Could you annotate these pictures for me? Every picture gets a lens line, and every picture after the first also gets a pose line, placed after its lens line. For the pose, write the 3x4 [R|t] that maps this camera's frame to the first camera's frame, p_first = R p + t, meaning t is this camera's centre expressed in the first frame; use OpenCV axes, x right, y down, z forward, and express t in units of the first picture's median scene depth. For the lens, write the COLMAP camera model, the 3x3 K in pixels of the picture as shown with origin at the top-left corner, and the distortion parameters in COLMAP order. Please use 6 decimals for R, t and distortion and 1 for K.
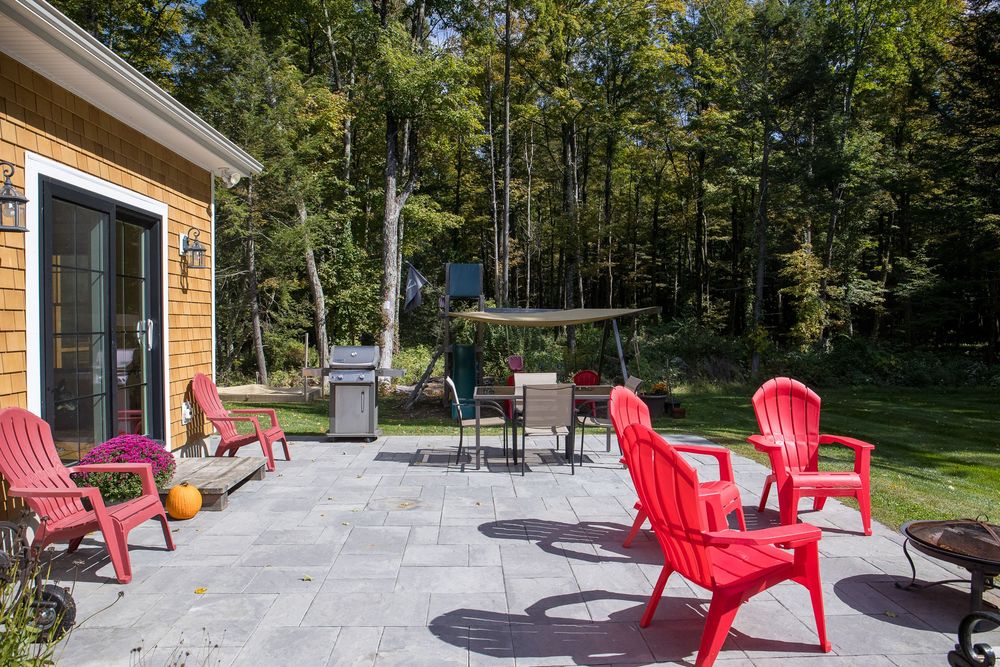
lens RADIAL K [[687.6, 0, 502.2], [0, 687.6, 326.0], [0, 0, 1]] dist [-0.010015, -0.029815]
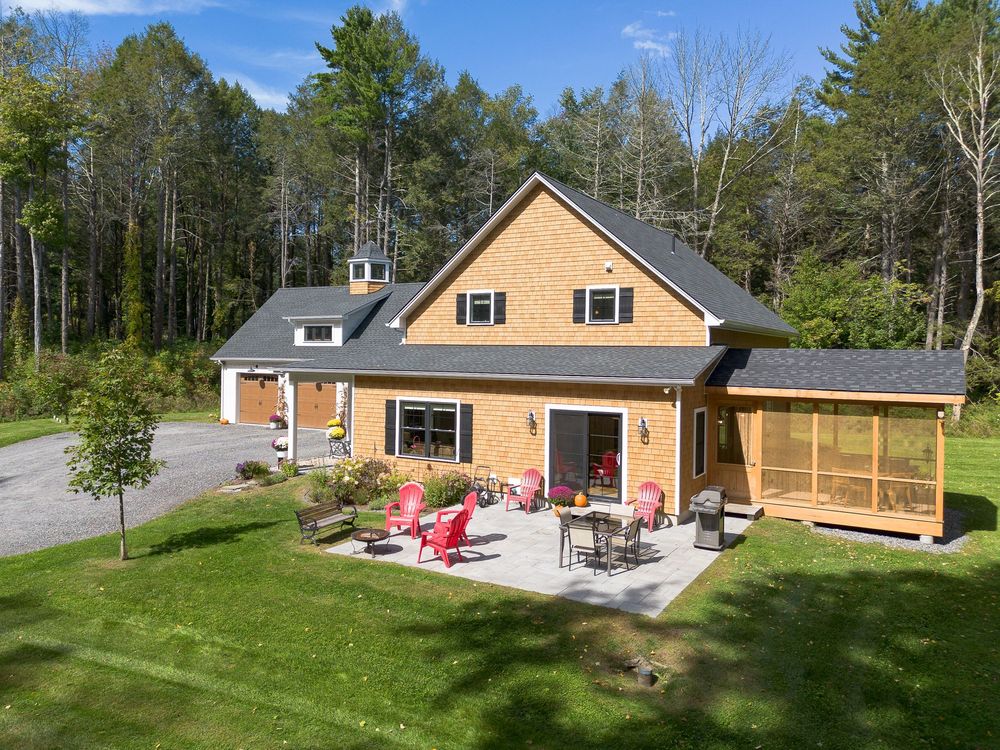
lens RADIAL K [[744.7, 0, 467.4], [0, 744.7, 364.1], [0, 0, 1]] dist [0.132115, -0.194863]
pose [[-0.555057, 0.011326, -0.831735, 0.595285], [-0.015028, 0.999608, 0.023641, -0.112036], [0.831676, 0.025621, -0.554669, 0.578467]]
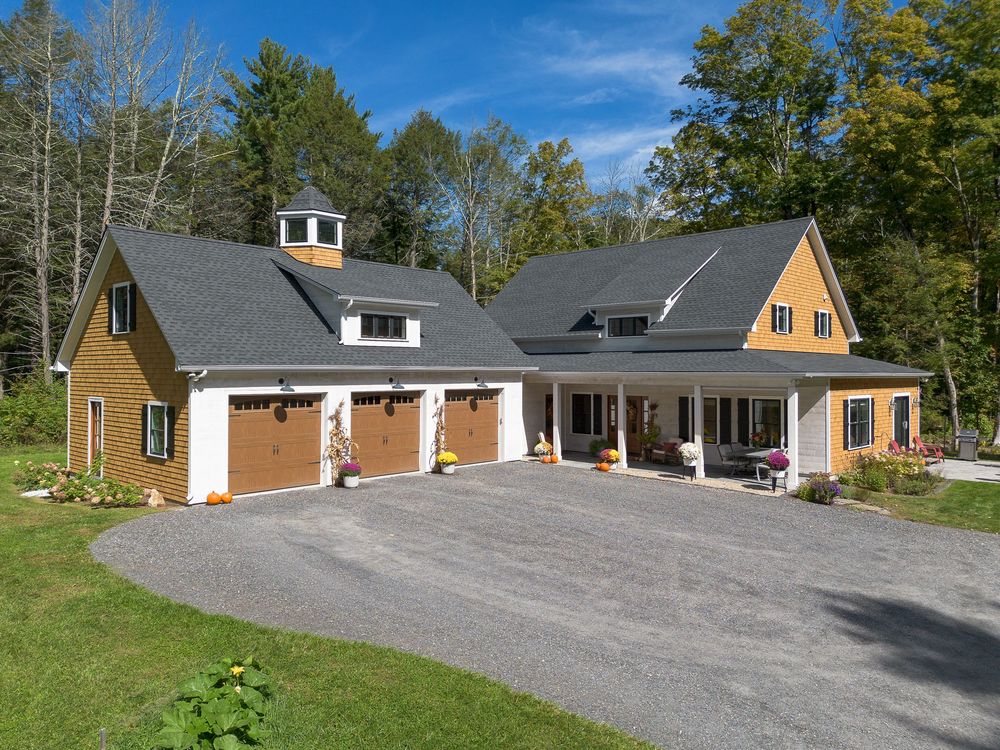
lens RADIAL K [[727.5, 0, 477.4], [0, 727.5, 371.1], [0, 0, 1]] dist [0.071356, -0.060746]
pose [[0.678291, 0.004712, -0.734778, 0.273719], [-0.010715, 0.999937, -0.003479, -0.073895], [0.734715, 0.010233, 0.678299, -1.070375]]
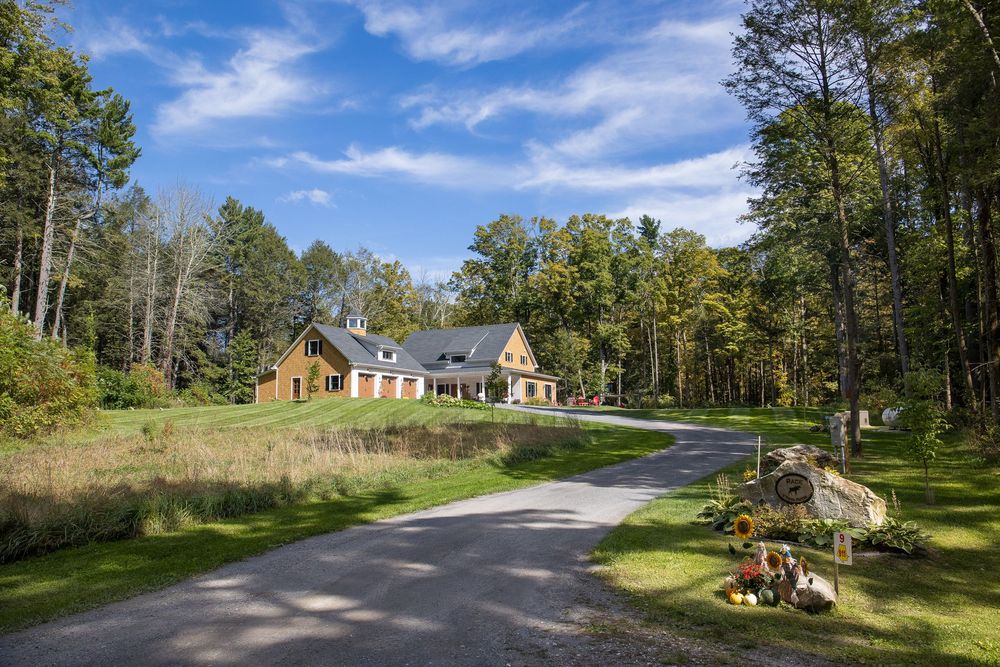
lens RADIAL K [[729.1, 0, 483.9], [0, 729.1, 314.5], [0, 0, 1]] dist [-0.092909, 0.005610]
pose [[0.871019, -0.086853, -0.483511, 1.278457], [0.006180, 0.986106, -0.166000, 0.195741], [0.491211, 0.141601, 0.859454, -2.888509]]
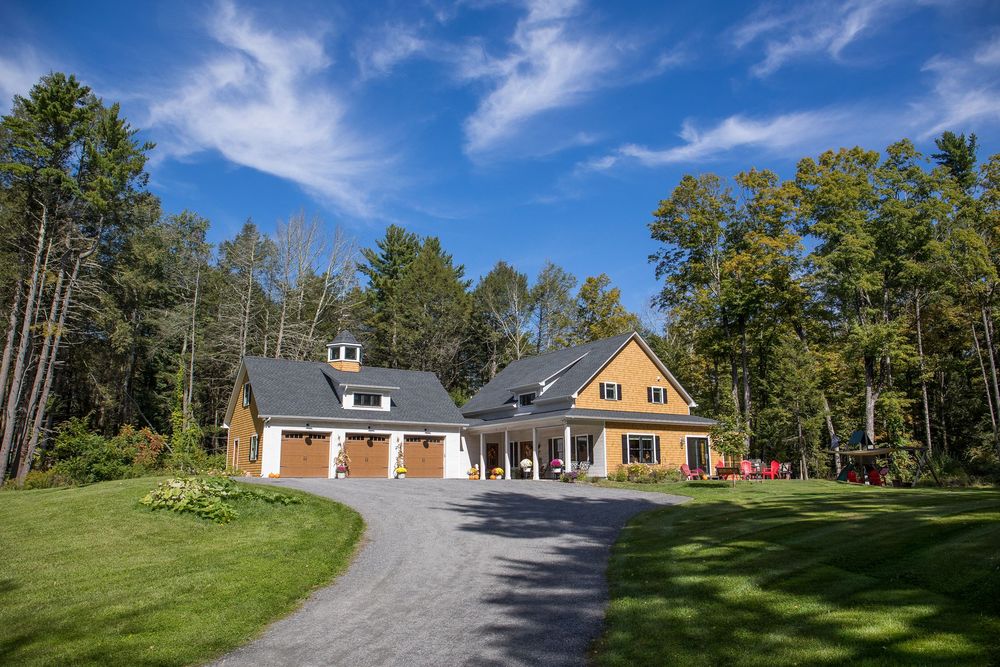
lens RADIAL K [[699.0, 0, 492.9], [0, 699.0, 335.0], [0, 0, 1]] dist [-0.100672, 0.077956]
pose [[0.497358, -0.176842, -0.849330, 1.161541], [-0.002158, 0.978749, -0.205053, 0.063808], [0.867542, 0.103817, 0.486407, -1.112256]]
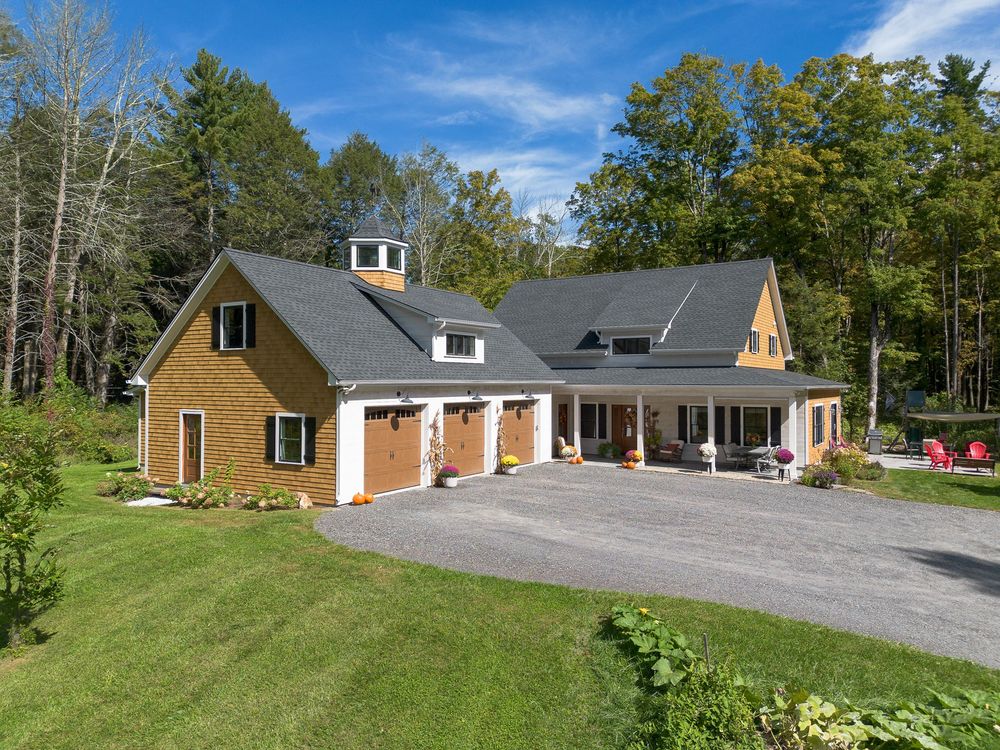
lens RADIAL K [[700.5, 0, 495.9], [0, 700.5, 381.4], [0, 0, 1]] dist [0.069550, -0.059607]
pose [[0.816775, 0.004249, -0.576940, 0.131162], [-0.009619, 0.999934, -0.006254, -0.074625], [0.576876, 0.010658, 0.816762, -1.327072]]
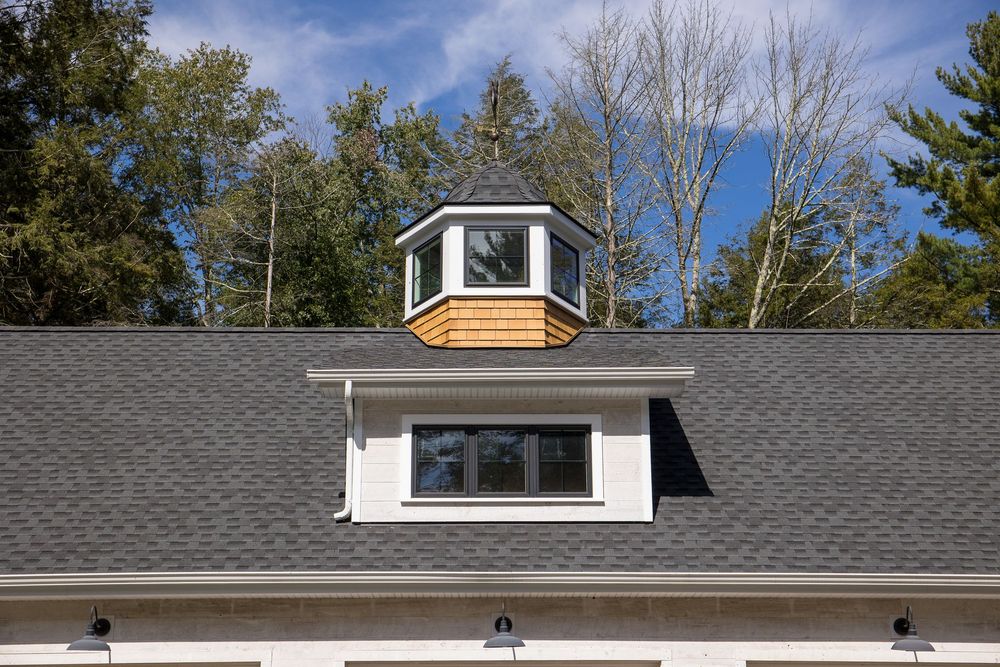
lens RADIAL K [[1618.8, 0, 497.7], [0, 1618.8, 321.6], [0, 0, 1]] dist [0.077526, 0.241394]
pose [[-0.033906, -0.312437, -0.949333, 0.155489], [-0.006382, 0.949928, -0.312405, 0.022190], [0.999405, -0.004534, -0.034202, -0.498433]]
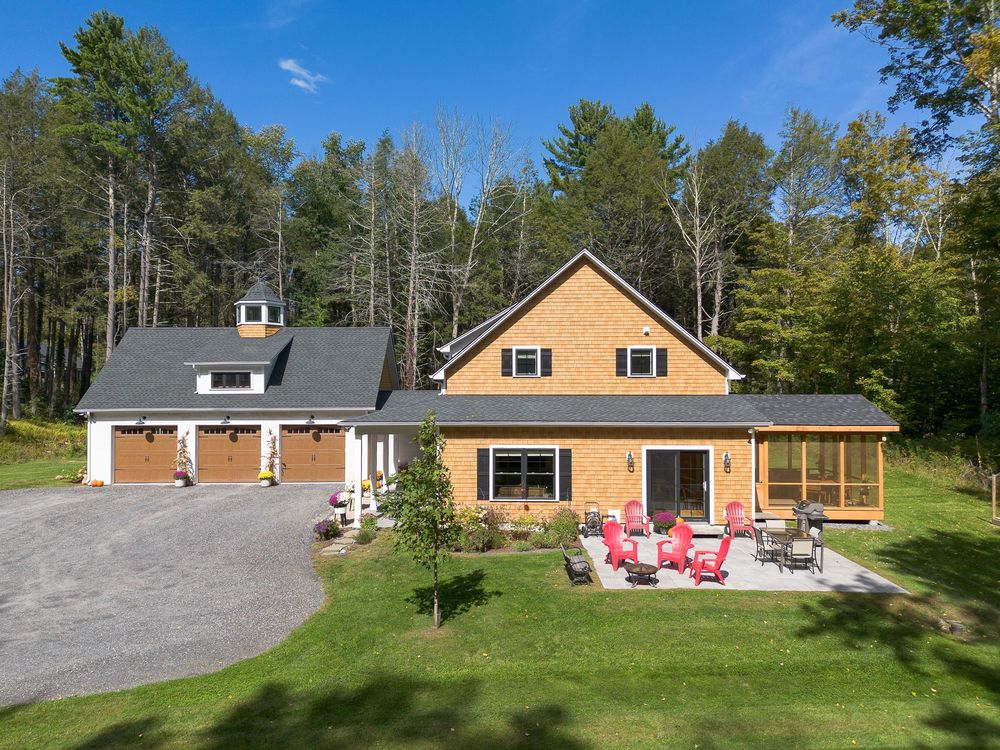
lens RADIAL K [[727.5, 0, 477.4], [0, 727.5, 371.1], [0, 0, 1]] dist [0.071356, -0.060746]
pose [[-0.073369, -0.013405, -0.997215, 0.849018], [-0.004711, 0.999903, -0.013094, -0.134960], [0.997294, 0.003737, -0.073425, 0.047669]]
